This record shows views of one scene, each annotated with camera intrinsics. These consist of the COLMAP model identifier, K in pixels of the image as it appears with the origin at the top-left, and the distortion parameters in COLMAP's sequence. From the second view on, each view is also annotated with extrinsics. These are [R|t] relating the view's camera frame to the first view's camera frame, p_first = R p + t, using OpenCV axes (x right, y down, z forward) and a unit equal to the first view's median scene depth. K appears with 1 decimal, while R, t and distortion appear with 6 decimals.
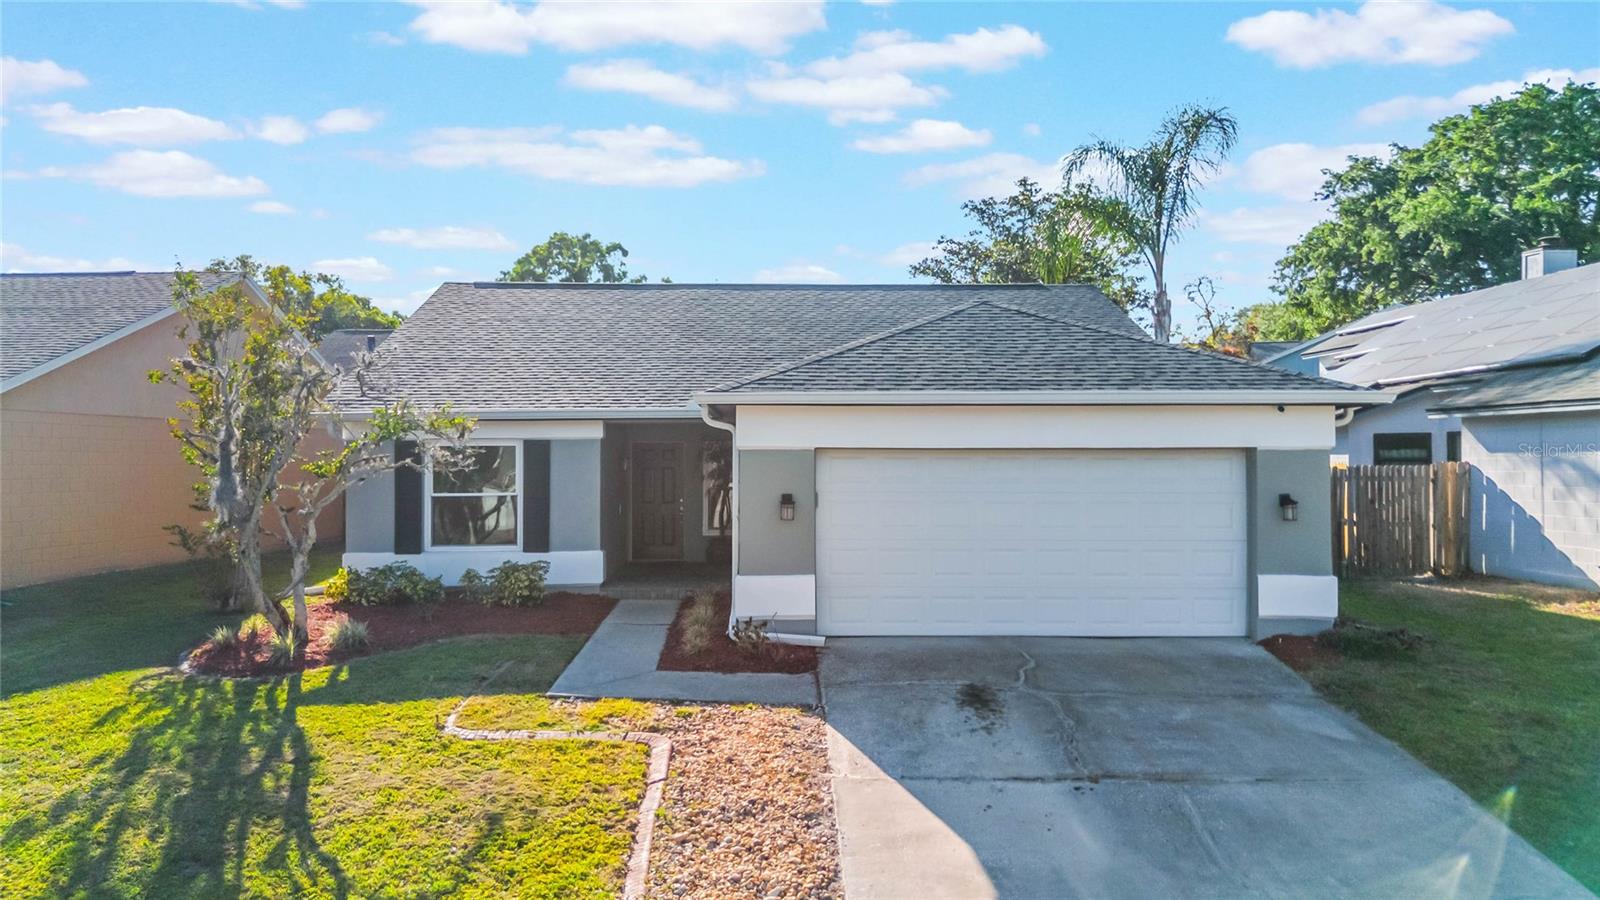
lens RADIAL K [[1175.1, 0, 800.0], [0, 1175.1, 450.0], [0, 0, 1]] dist [0.029520, -0.003173]
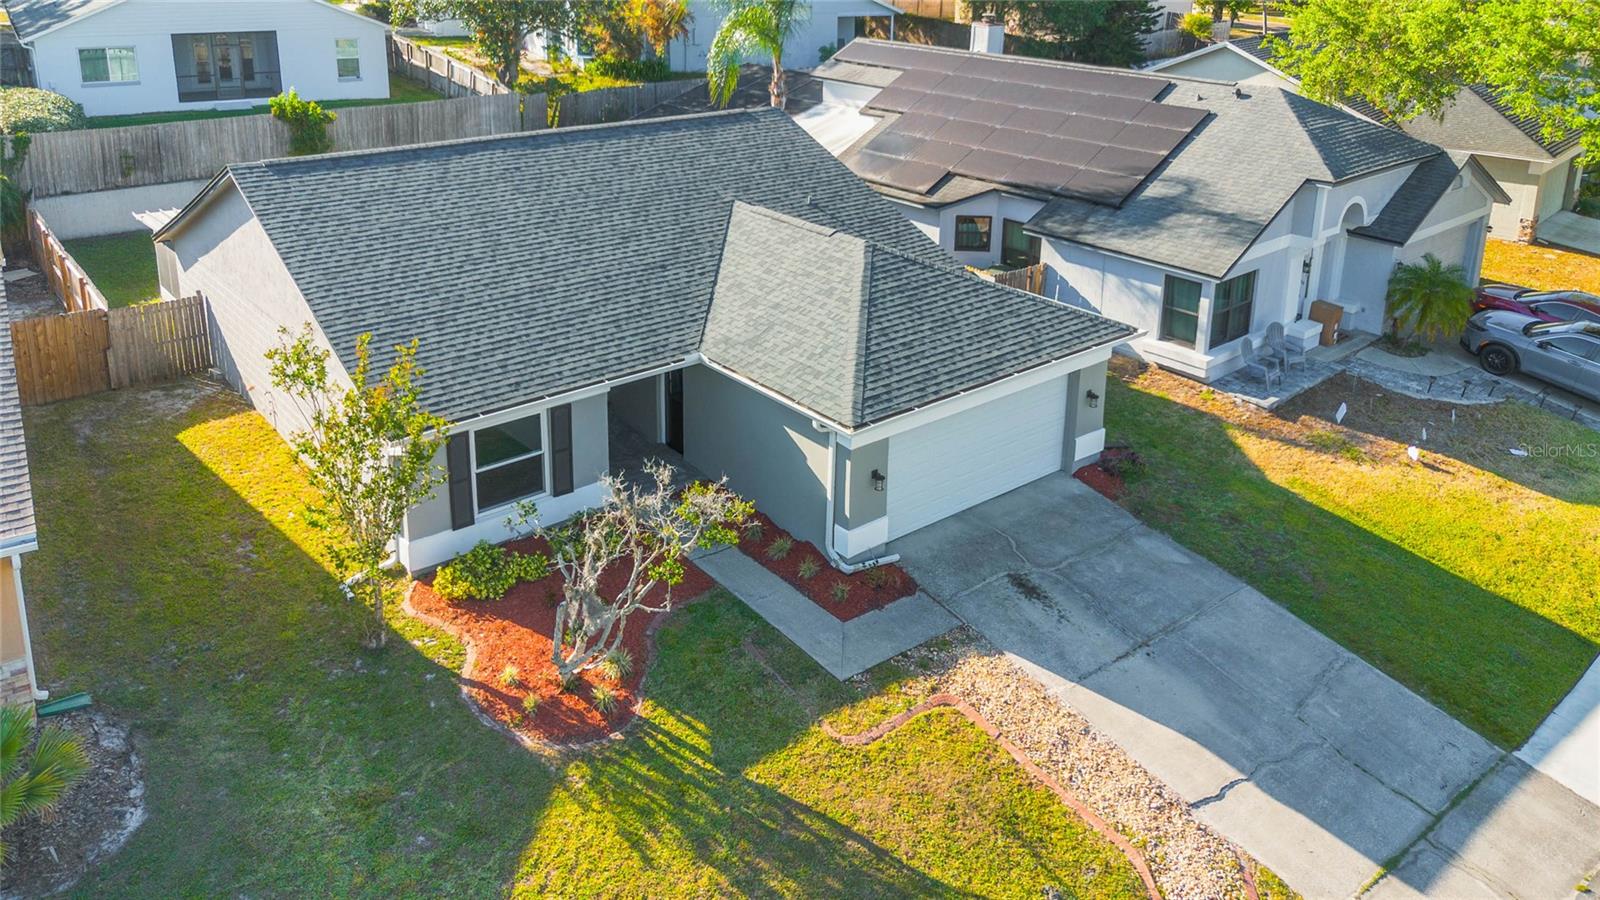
lens RADIAL K [[1187.3, 0, 782.7], [0, 1187.3, 240.1], [0, 0, 1]] dist [0.033533, -0.004364]
pose [[0.796798, -0.145638, 0.586432, -0.900514], [-0.021908, 0.962918, 0.268904, -0.613716], [-0.603848, -0.227110, 0.764060, 0.014107]]
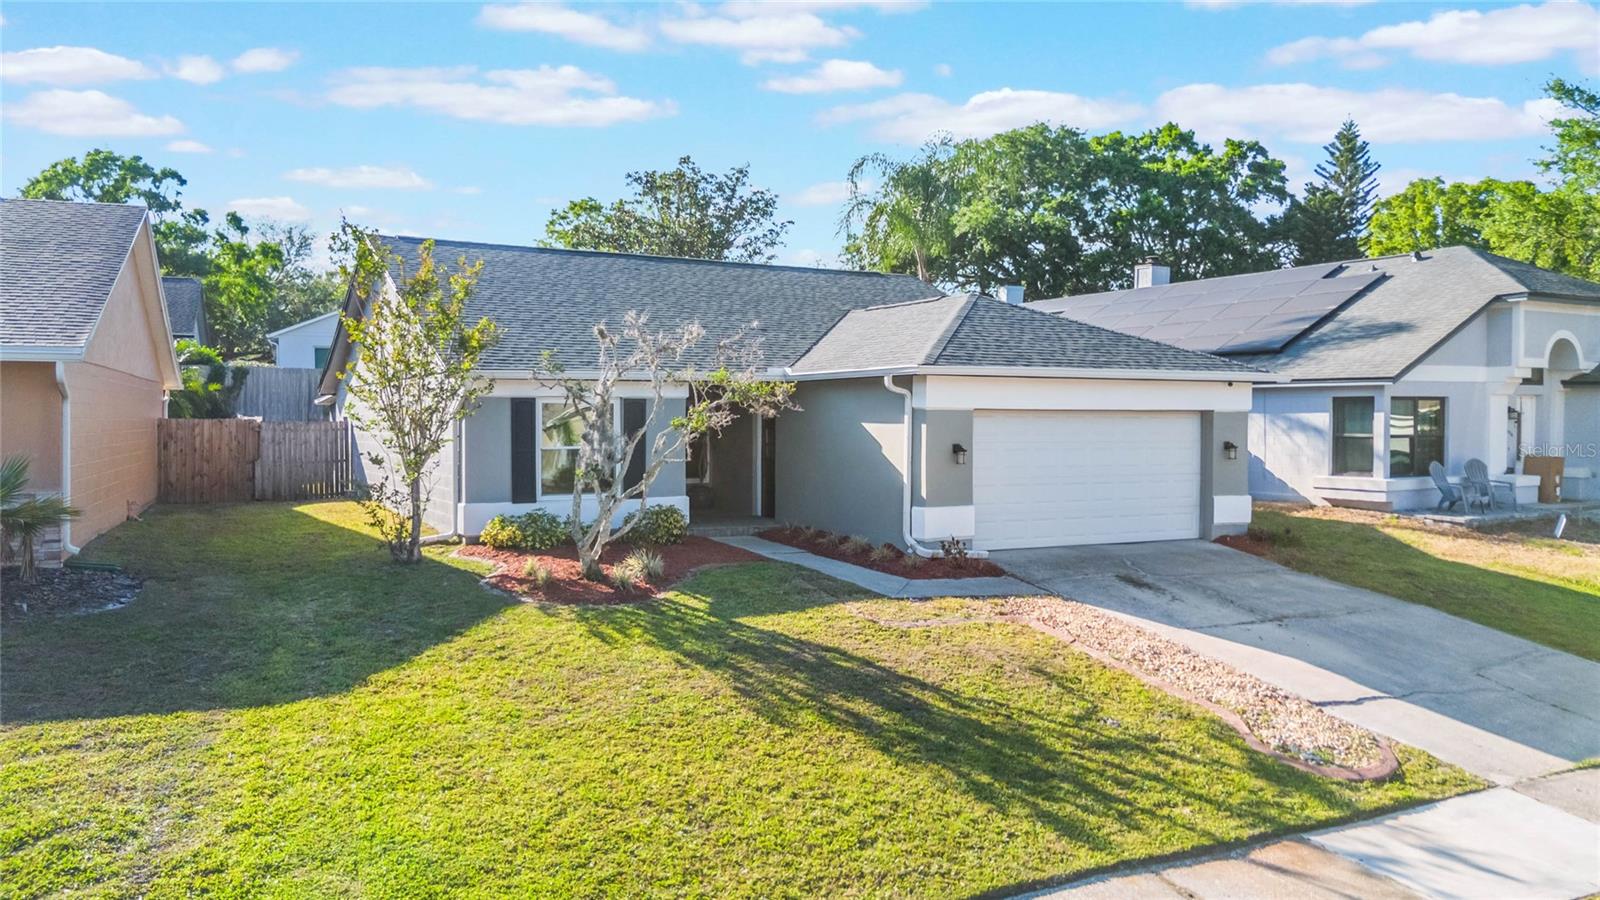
lens RADIAL K [[1175.1, 0, 800.0], [0, 1175.1, 450.0], [0, 0, 1]] dist [0.029520, -0.003173]
pose [[0.891197, -0.009721, 0.453511, -0.746873], [-0.007382, 0.999327, 0.035927, -0.001490], [-0.453555, -0.035366, 0.890526, -0.087261]]
